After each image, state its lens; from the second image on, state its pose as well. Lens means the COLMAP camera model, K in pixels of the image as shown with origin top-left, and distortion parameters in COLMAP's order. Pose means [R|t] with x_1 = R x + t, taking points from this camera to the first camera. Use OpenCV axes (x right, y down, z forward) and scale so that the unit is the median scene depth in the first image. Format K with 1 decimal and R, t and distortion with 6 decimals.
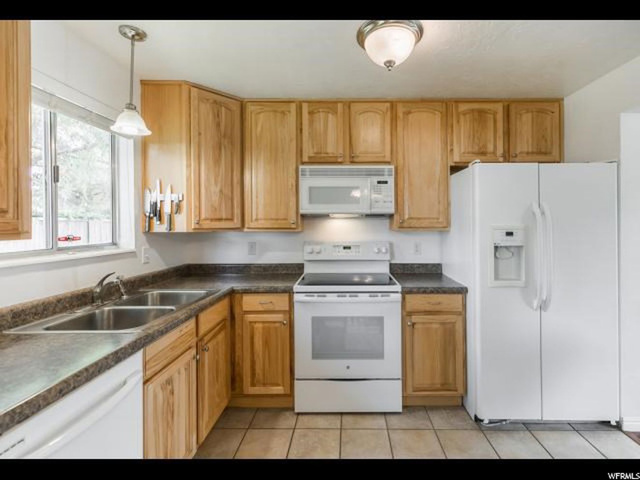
lens RADIAL K [[289.3, 0, 348.3], [0, 289.3, 223.8], [0, 0, 1]] dist [0.000868, 0.000169]
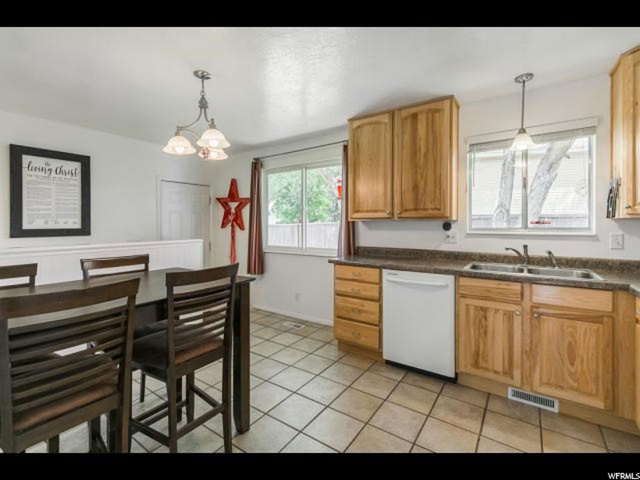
lens RADIAL K [[298.6, 0, 310.1], [0, 298.6, 228.1], [0, 0, 1]] dist [0.009713, 0.000041]
pose [[-0.601049, 0.014137, -0.799087, 0.738567], [0.002884, 0.999875, 0.015519, 0.036958], [0.799207, 0.007023, -0.601015, 0.702821]]
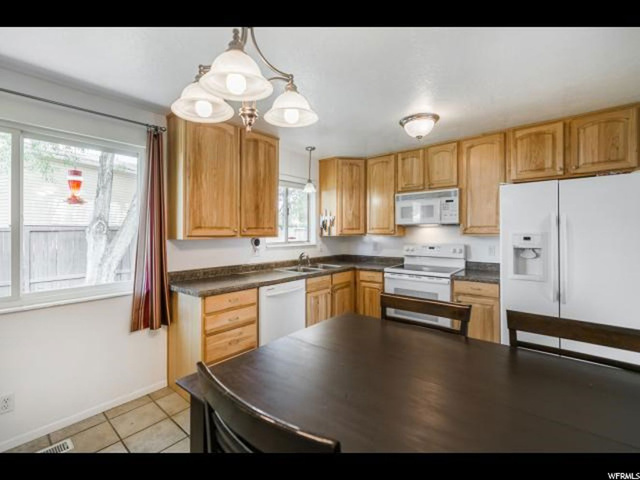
lens RADIAL K [[288.1, 0, 335.5], [0, 288.1, 230.1], [0, 0, 1]] dist [-0.001041, -0.000046]
pose [[0.771540, -0.006360, -0.636149, 0.585214], [0.004722, 0.999980, -0.004271, -0.000662], [0.636163, 0.000291, 0.771555, -0.426234]]
